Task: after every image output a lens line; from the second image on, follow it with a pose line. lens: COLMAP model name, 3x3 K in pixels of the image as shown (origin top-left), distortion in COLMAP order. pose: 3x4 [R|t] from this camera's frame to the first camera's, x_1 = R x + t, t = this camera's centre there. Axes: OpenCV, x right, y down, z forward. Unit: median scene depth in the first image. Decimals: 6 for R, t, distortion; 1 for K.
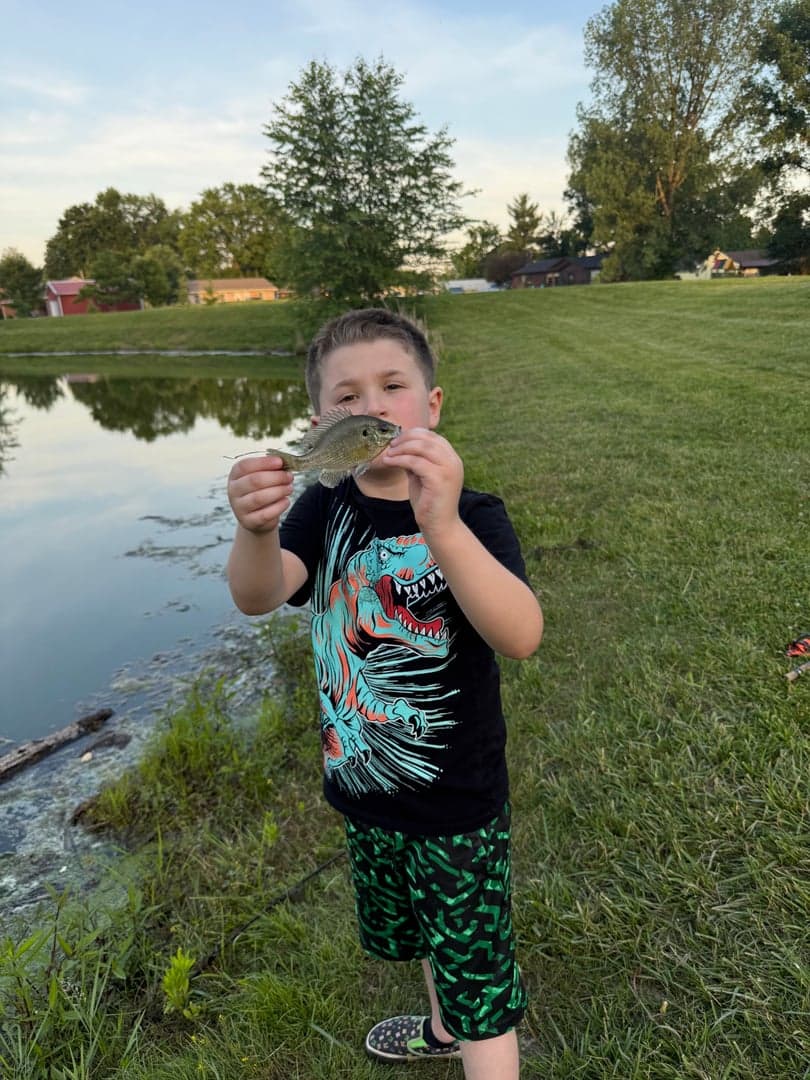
lens RADIAL K [[810.0, 0, 405.0], [0, 810.0, 540.0], [0, 0, 1]] dist [0.062425, -0.001431]
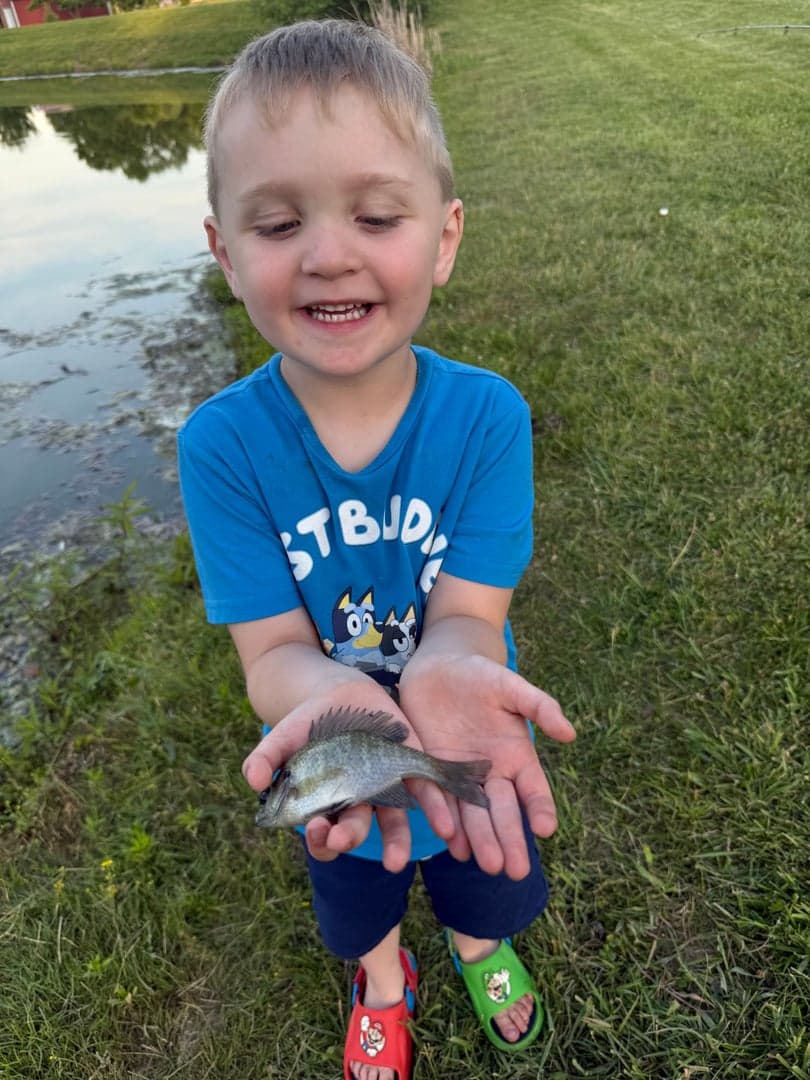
lens RADIAL K [[833.7, 0, 405.0], [0, 833.7, 540.0], [0, 0, 1]] dist [-0.001505, 0.001623]
pose [[0.999203, -0.016707, -0.036260, 0.079192], [0.026582, 0.956055, 0.291981, -0.051882], [0.029788, -0.292712, 0.955737, 0.202838]]
